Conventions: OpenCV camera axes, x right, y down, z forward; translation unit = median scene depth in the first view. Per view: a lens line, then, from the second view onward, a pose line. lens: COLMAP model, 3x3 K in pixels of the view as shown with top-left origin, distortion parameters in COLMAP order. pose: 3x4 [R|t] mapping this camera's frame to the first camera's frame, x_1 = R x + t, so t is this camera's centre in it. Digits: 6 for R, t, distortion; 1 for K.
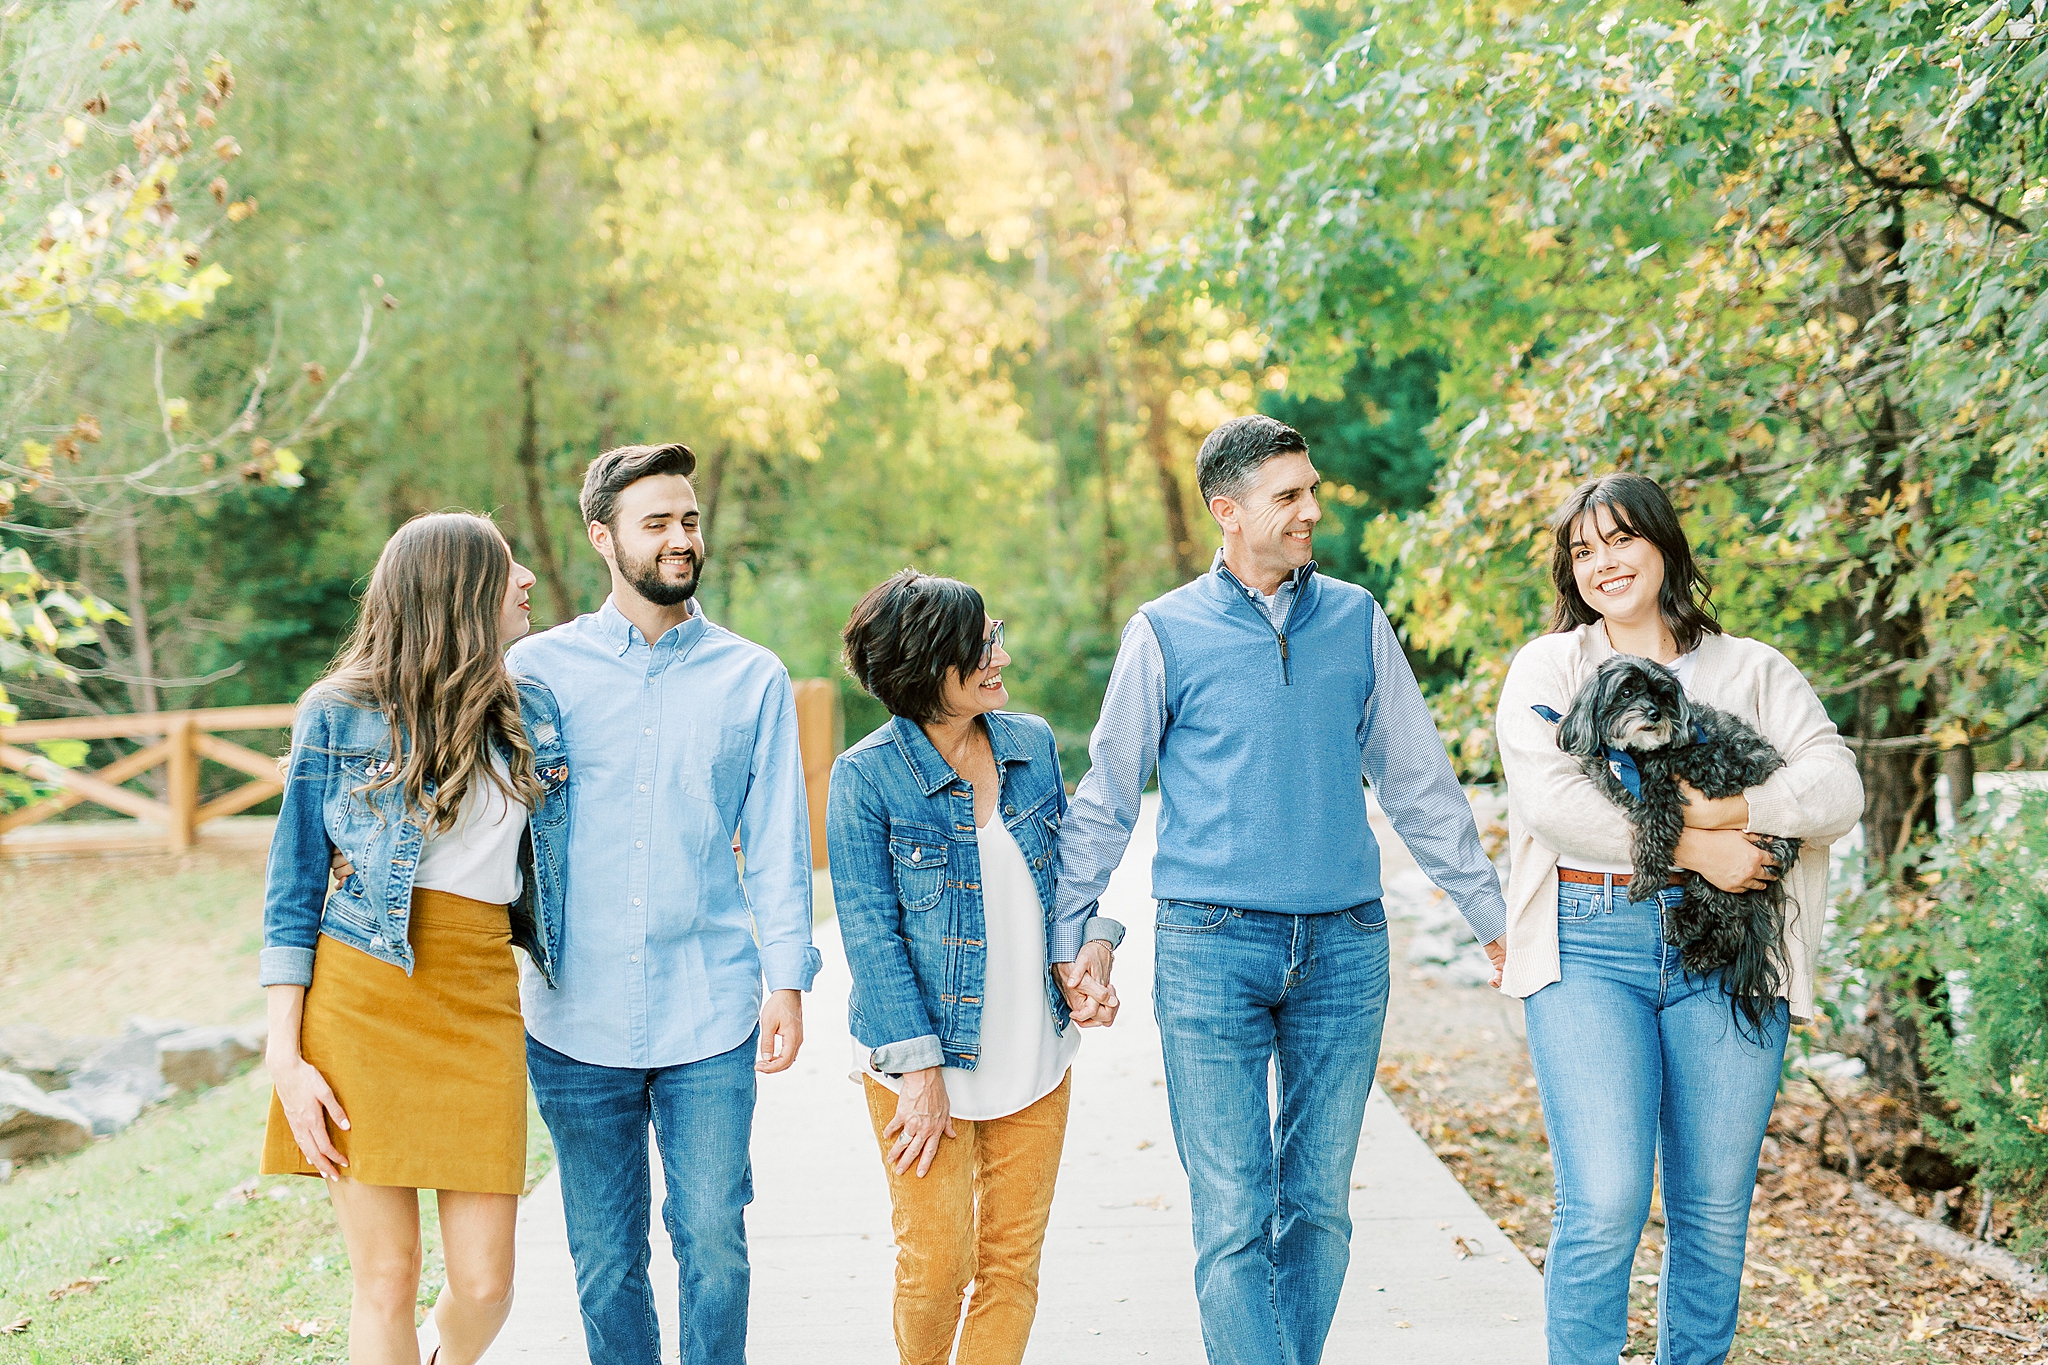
lens RADIAL K [[2949.4, 0, 1049.9], [0, 2949.4, 683.9], [0, 0, 1]] dist [-0.014510, 0.018236]
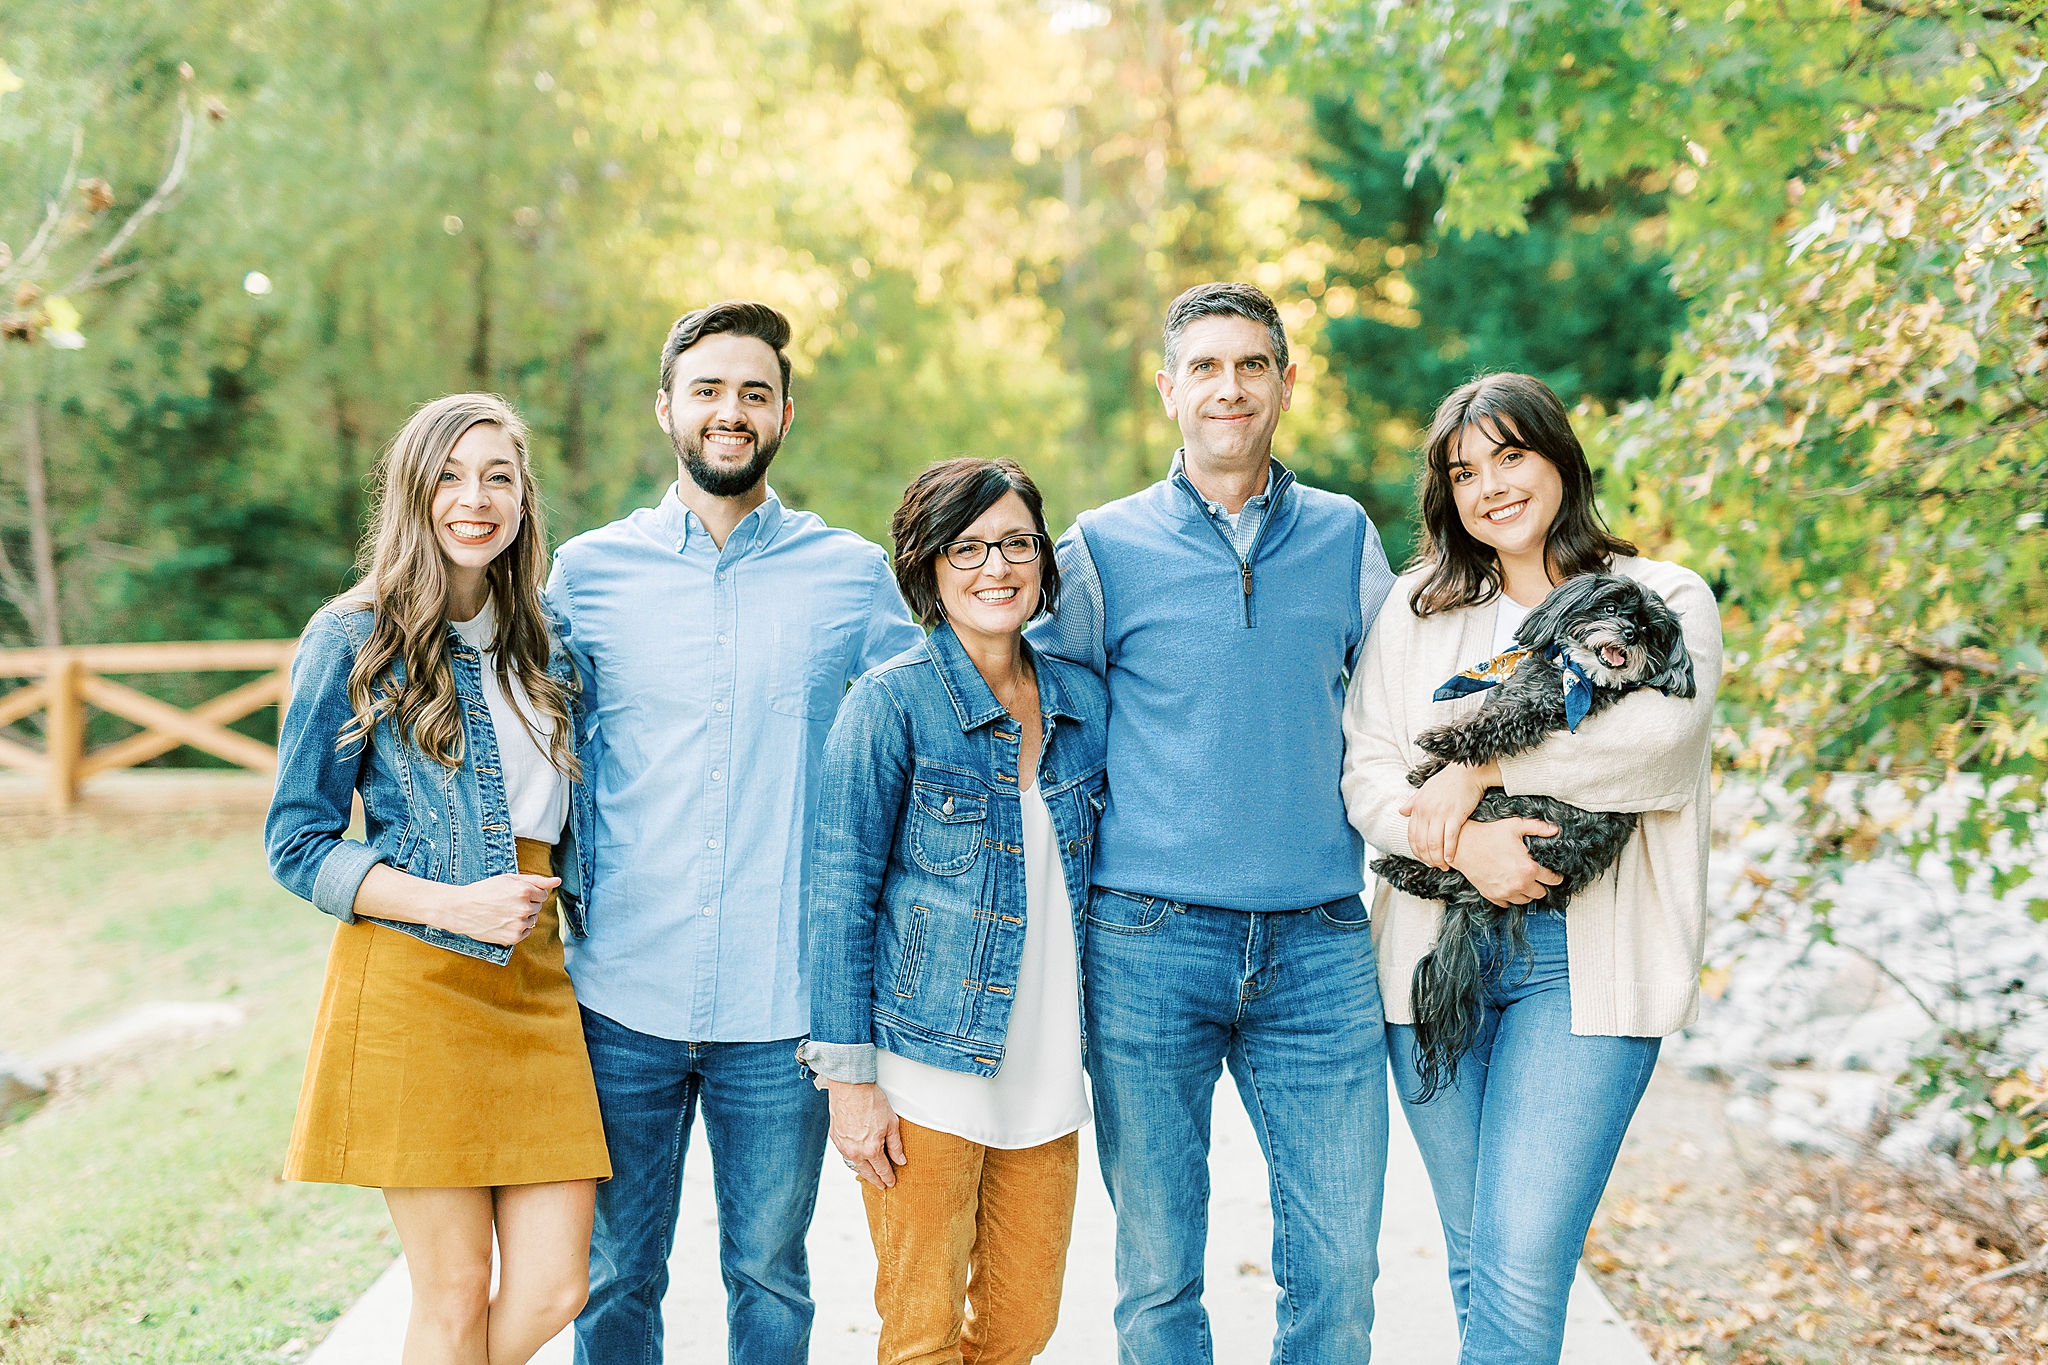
lens RADIAL K [[2949.4, 0, 1049.9], [0, 2949.4, 683.9], [0, 0, 1]] dist [-0.014510, 0.018236]
pose [[0.999656, 0.025818, -0.004631, -0.002379], [-0.025752, 0.999575, 0.013694, 0.000430], [0.004983, -0.013570, 0.999896, 0.135541]]
